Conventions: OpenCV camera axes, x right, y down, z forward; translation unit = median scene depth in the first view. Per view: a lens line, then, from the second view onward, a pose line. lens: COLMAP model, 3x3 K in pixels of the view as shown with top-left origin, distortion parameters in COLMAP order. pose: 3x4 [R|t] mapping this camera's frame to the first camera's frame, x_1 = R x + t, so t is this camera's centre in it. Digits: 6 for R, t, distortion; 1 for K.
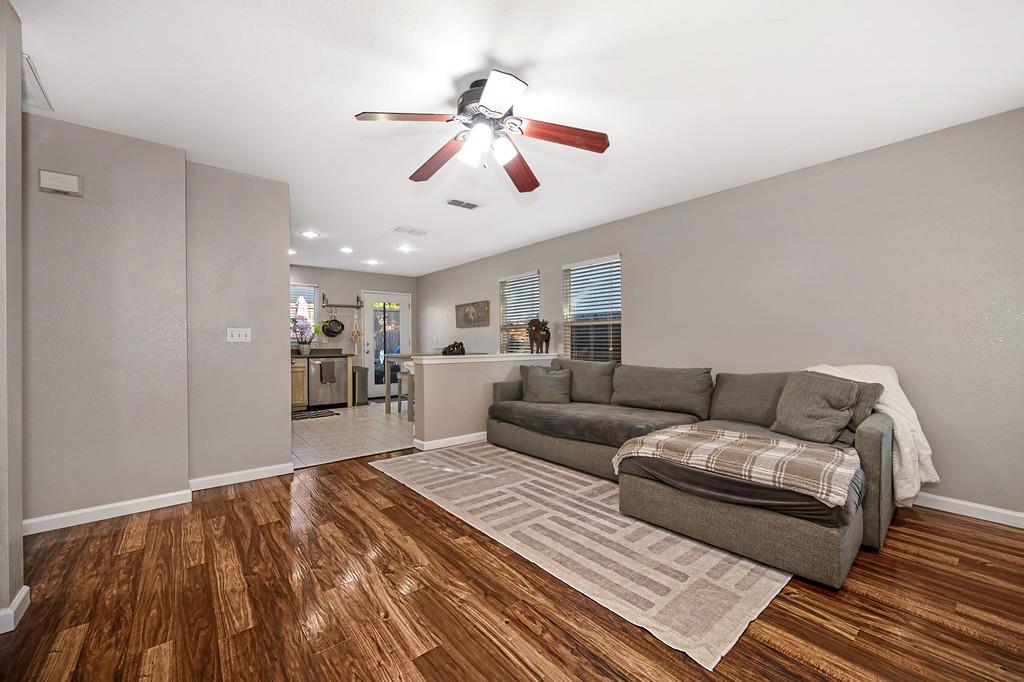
lens RADIAL K [[403.1, 0, 504.4], [0, 403.1, 336.7], [0, 0, 1]] dist [-0.002657, 0.000552]
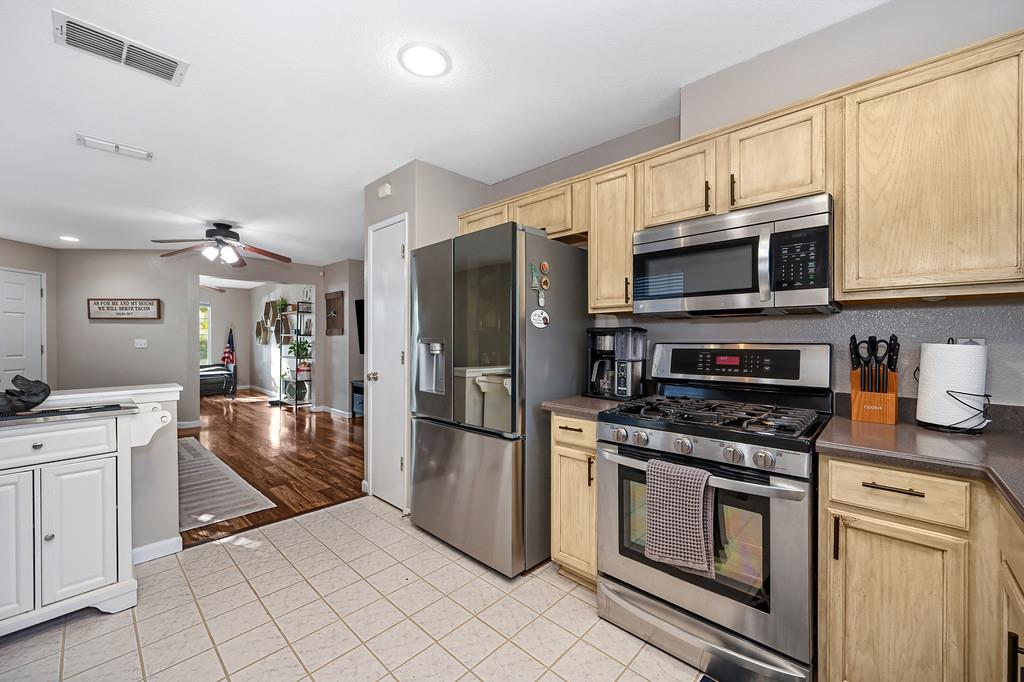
lens RADIAL K [[403.1, 0, 502.5], [0, 403.1, 337.4], [0, 0, 1]] dist [-0.002657, 0.000552]
pose [[-0.991836, 0.008814, -0.127214, -0.903953], [0.010317, 0.999885, -0.011159, -0.012409], [0.127101, -0.012380, -0.991813, 2.446681]]
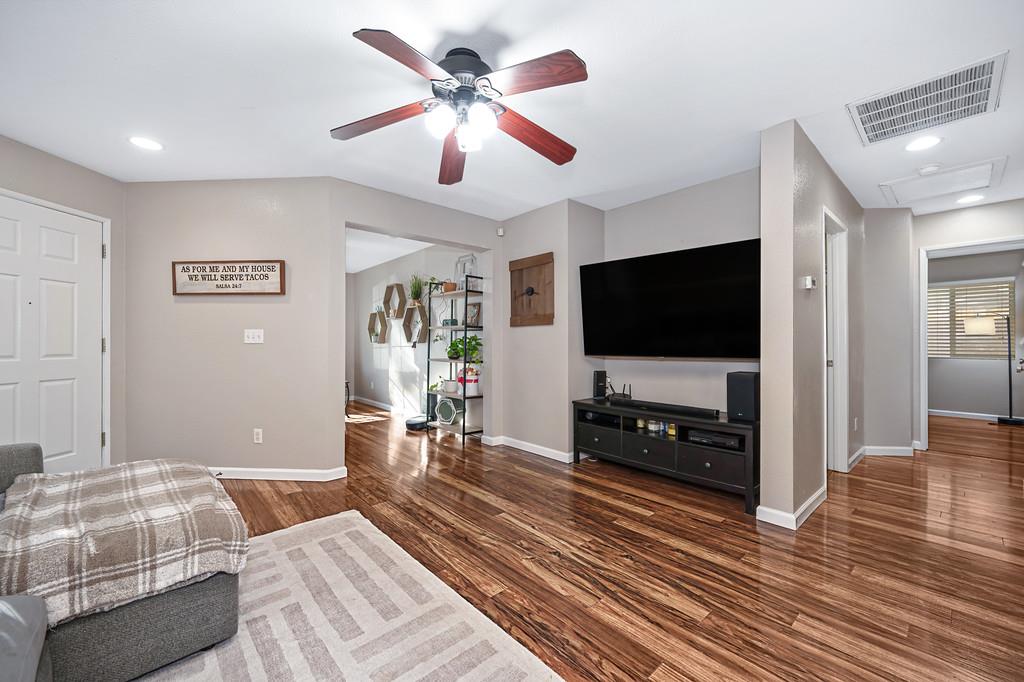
lens RADIAL K [[403.1, 0, 502.8], [0, 403.1, 338.7], [0, 0, 1]] dist [-0.002657, 0.000552]
pose [[-0.999472, 0.005919, -0.031938, -0.079475], [0.006535, 0.999794, -0.019203, 0.012787], [0.031817, -0.019402, -0.999305, 1.455986]]
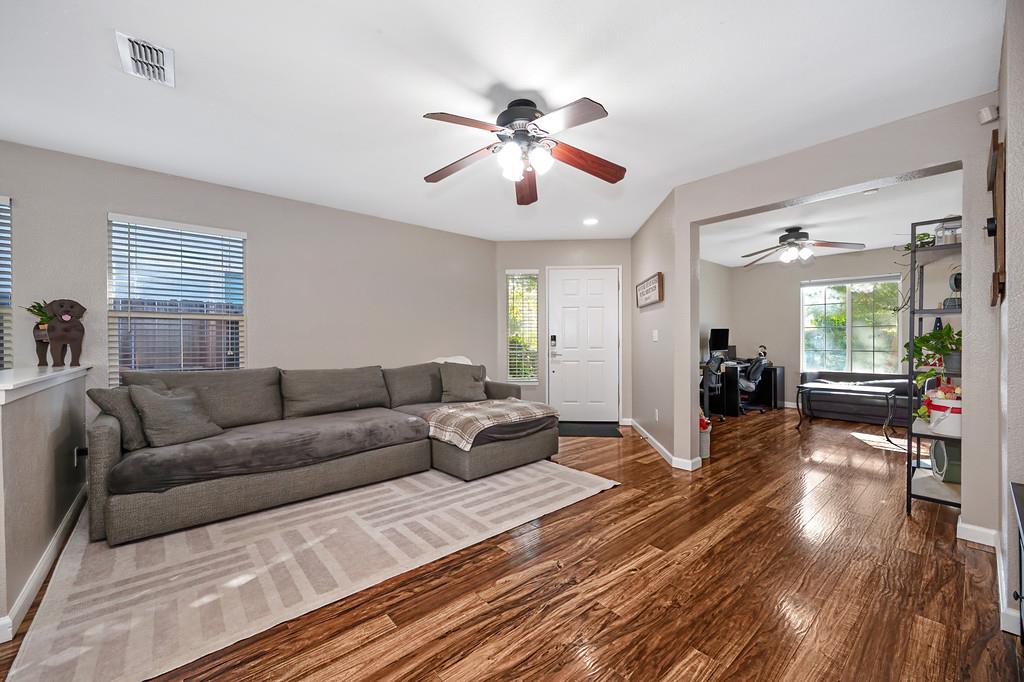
lens RADIAL K [[403.1, 0, 519.5], [0, 403.1, 340.0], [0, 0, 1]] dist [-0.002657, 0.000552]
pose [[-0.042877, 0.010293, 0.999027, -0.860379], [-0.008596, 0.999906, -0.010671, 0.015367], [-0.999043, -0.009046, -0.042785, 0.811700]]
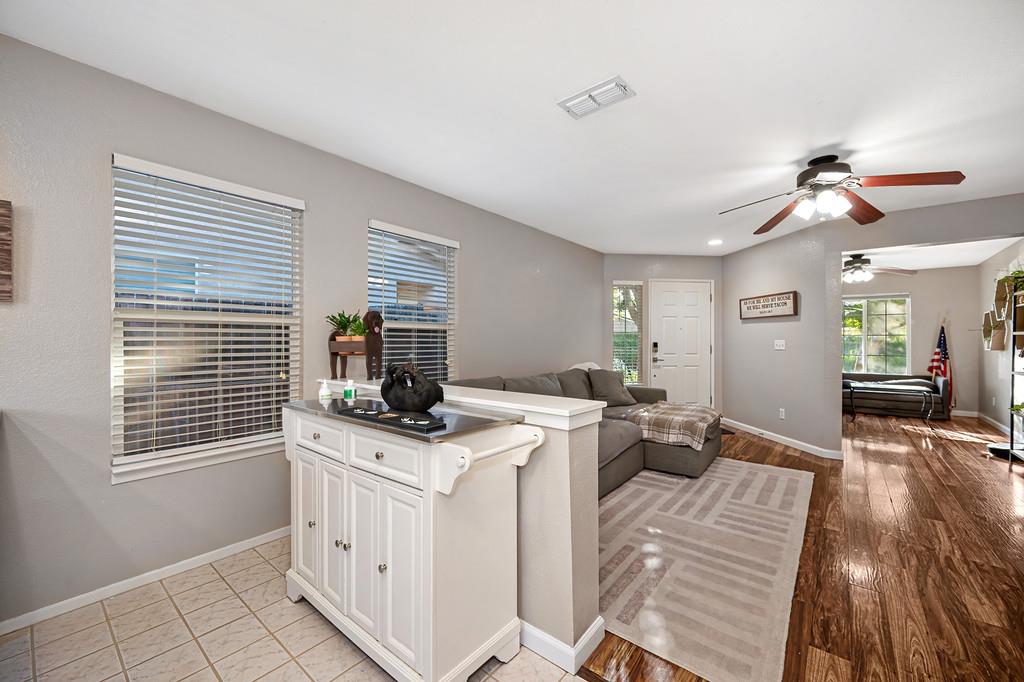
lens RADIAL K [[403.1, 0, 519.4], [0, 403.1, 340.6], [0, 0, 1]] dist [-0.002657, 0.000552]
pose [[-0.213294, 0.005956, 0.976970, -0.839884], [-0.013147, 0.999873, -0.008966, -0.010791], [-0.976900, -0.014757, -0.213188, 1.711937]]
